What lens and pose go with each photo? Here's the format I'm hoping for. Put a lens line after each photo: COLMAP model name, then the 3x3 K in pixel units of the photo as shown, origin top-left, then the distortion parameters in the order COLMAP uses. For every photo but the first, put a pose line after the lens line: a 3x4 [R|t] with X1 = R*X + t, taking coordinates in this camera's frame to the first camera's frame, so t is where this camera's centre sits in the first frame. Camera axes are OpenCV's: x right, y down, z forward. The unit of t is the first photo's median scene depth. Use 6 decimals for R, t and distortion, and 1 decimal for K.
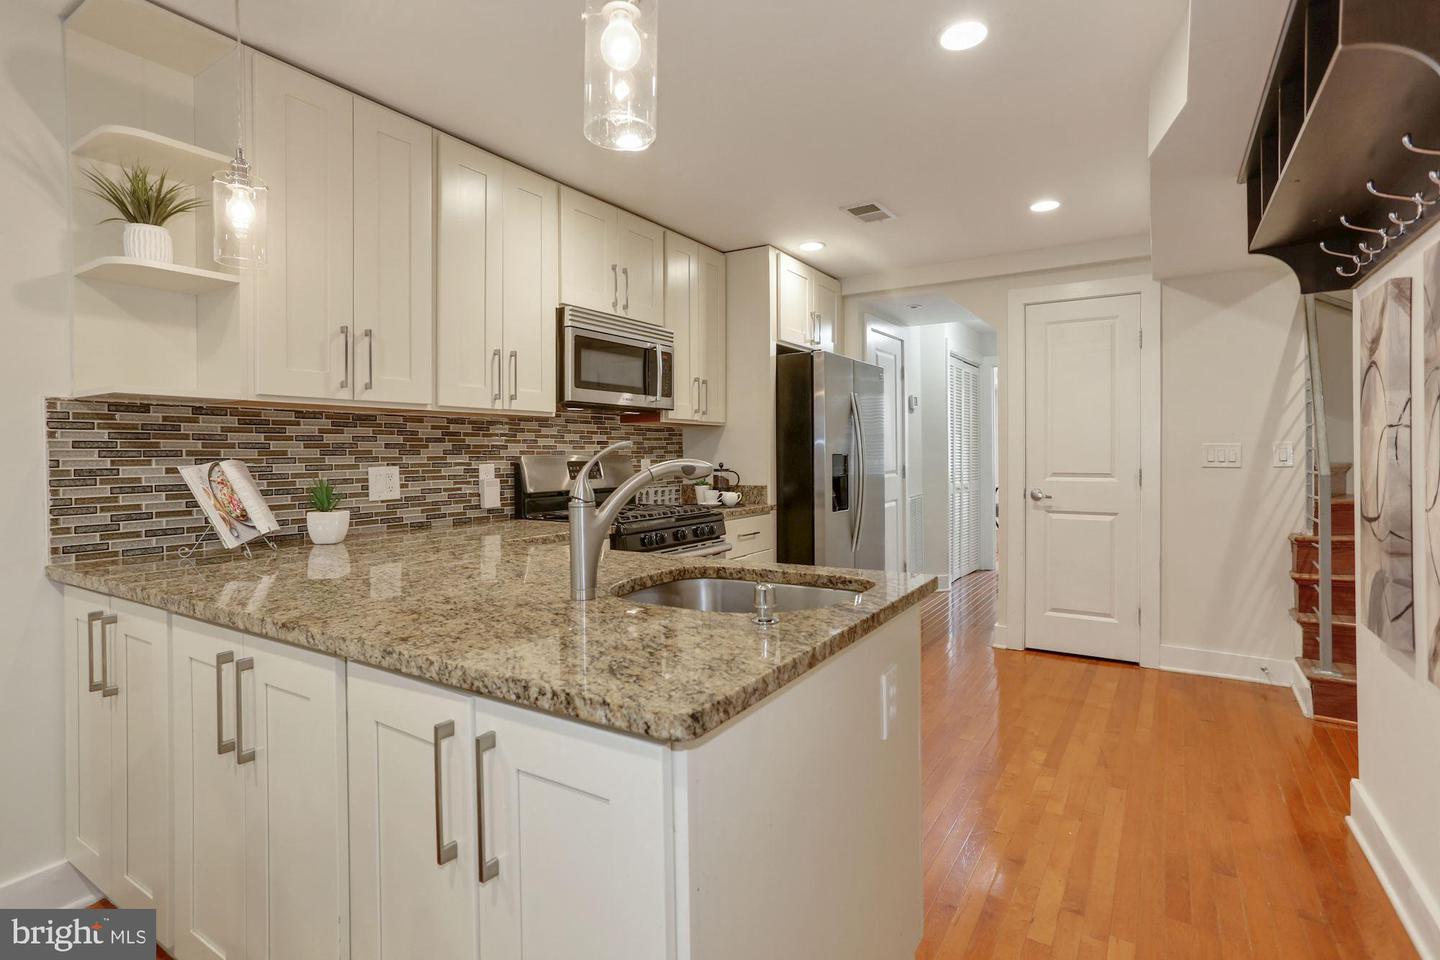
lens RADIAL K [[759.1, 0, 716.1], [0, 759.1, 462.5], [0, 0, 1]] dist [-0.002434, 0.039112]
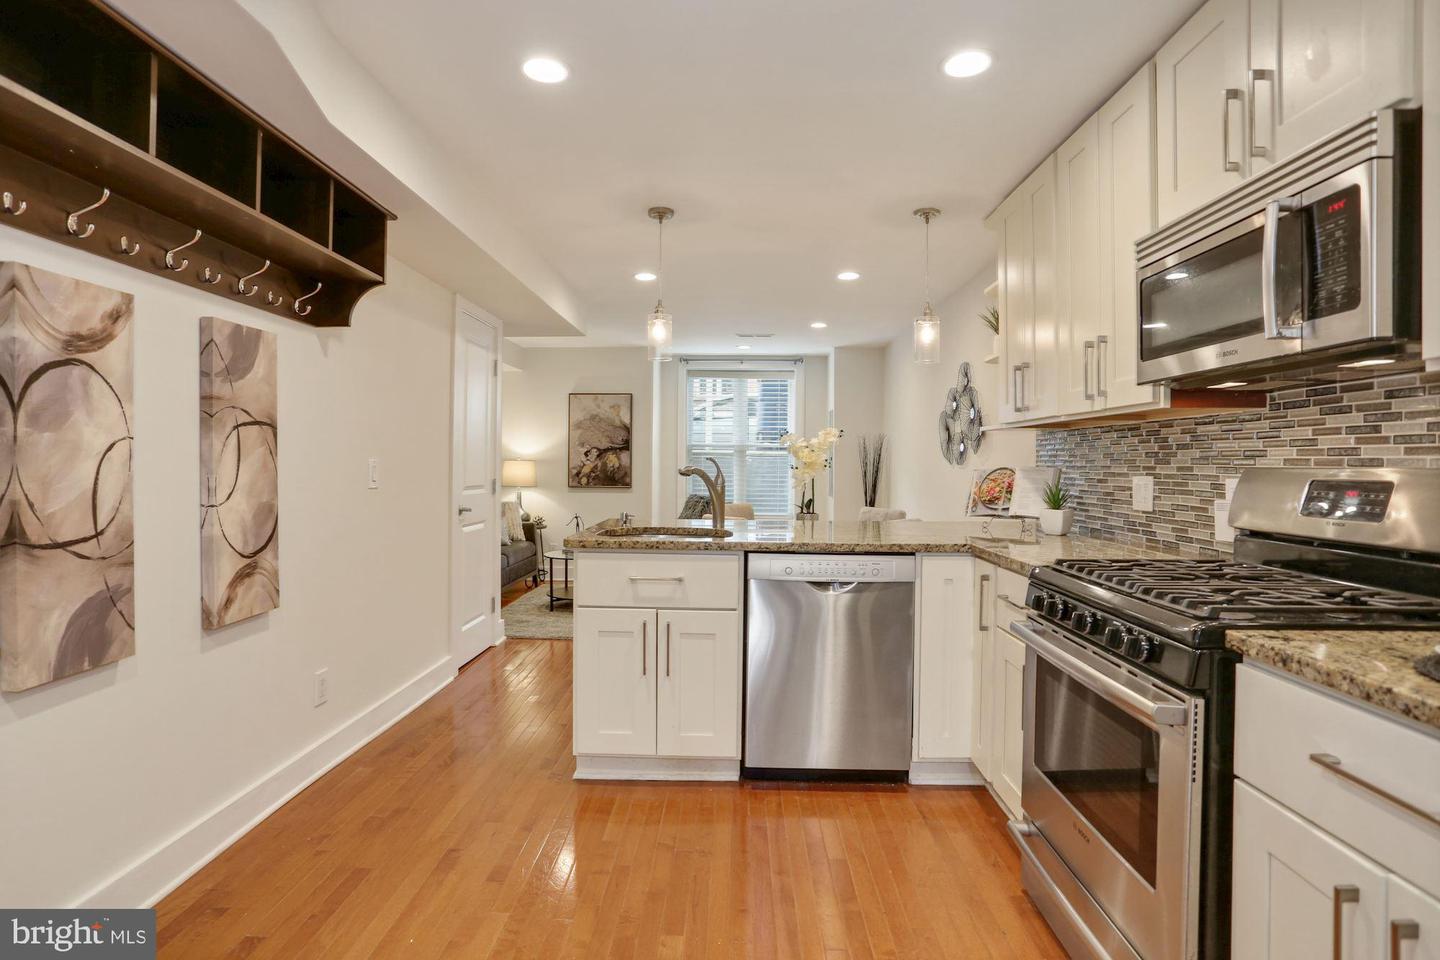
lens RADIAL K [[734.2, 0, 710.7], [0, 734.2, 473.2], [0, 0, 1]] dist [-0.065084, 0.033362]
pose [[-0.875797, 0.010332, -0.482570, 0.386090], [-0.003780, 0.999593, 0.028261, -0.017584], [0.482665, 0.026575, -0.875402, 1.211542]]
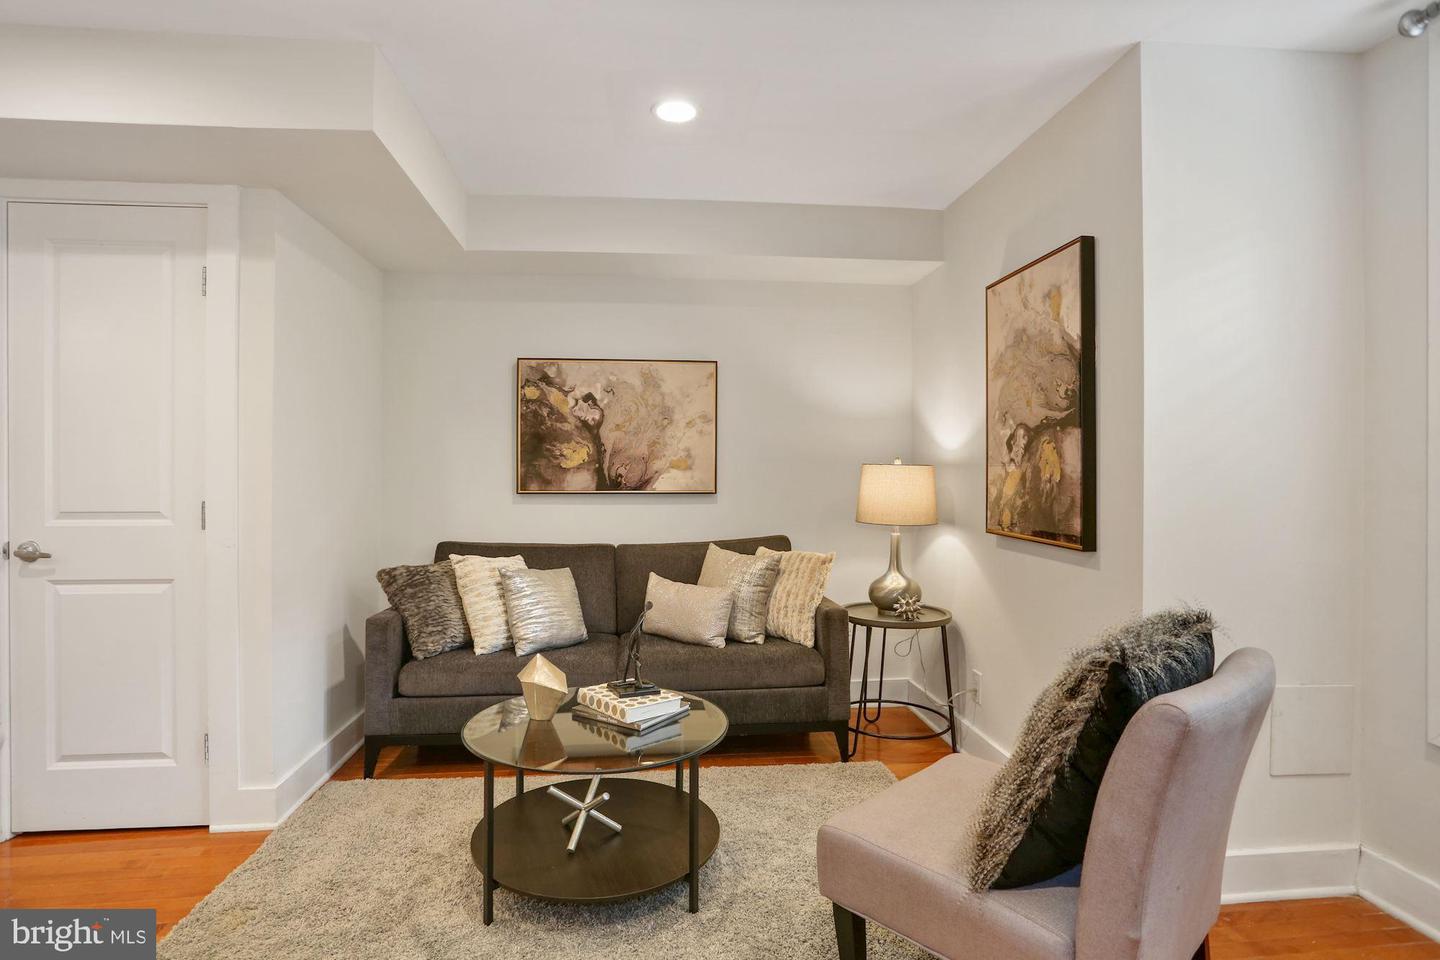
lens RADIAL K [[740.7, 0, 725.8], [0, 740.7, 463.2], [0, 0, 1]] dist [-0.067129, 0.033170]
pose [[-0.609940, 0.014287, 0.792318, -0.730341], [0.014991, 0.999867, -0.006490, 0.008559], [-0.792305, 0.007920, -0.610073, -0.112573]]
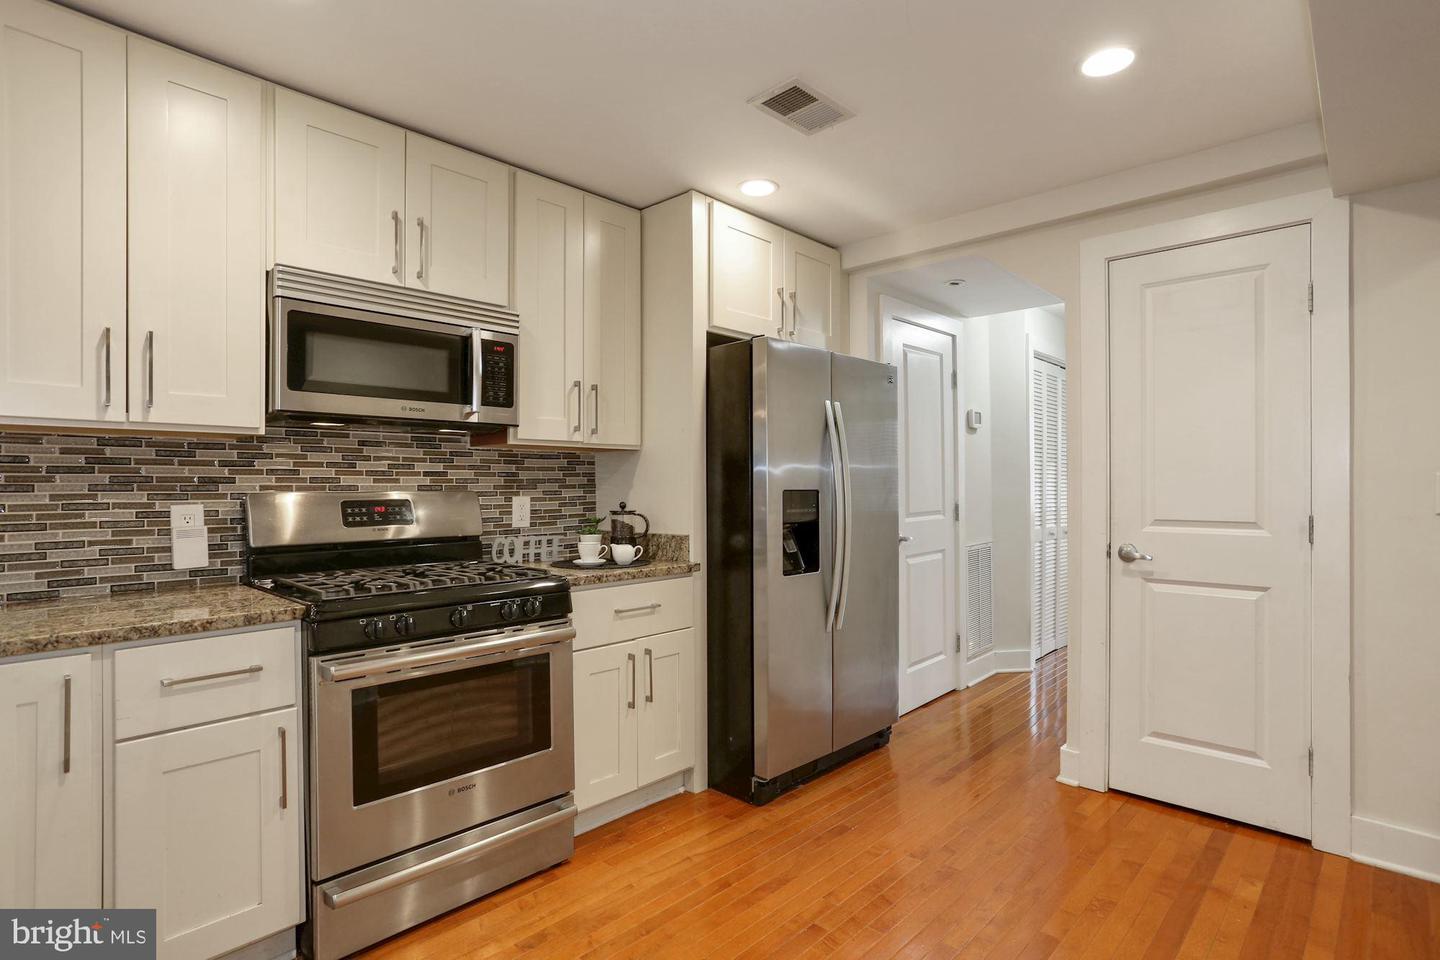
lens RADIAL K [[729.0, 0, 699.4], [0, 729.0, 489.3], [0, 0, 1]] dist [-0.036826, 0.029713]
pose [[0.974161, 0.001072, -0.225854, 0.270371], [-0.002865, 0.999967, -0.007612, -0.007575], [0.225839, 0.008062, 0.974131, 0.423399]]
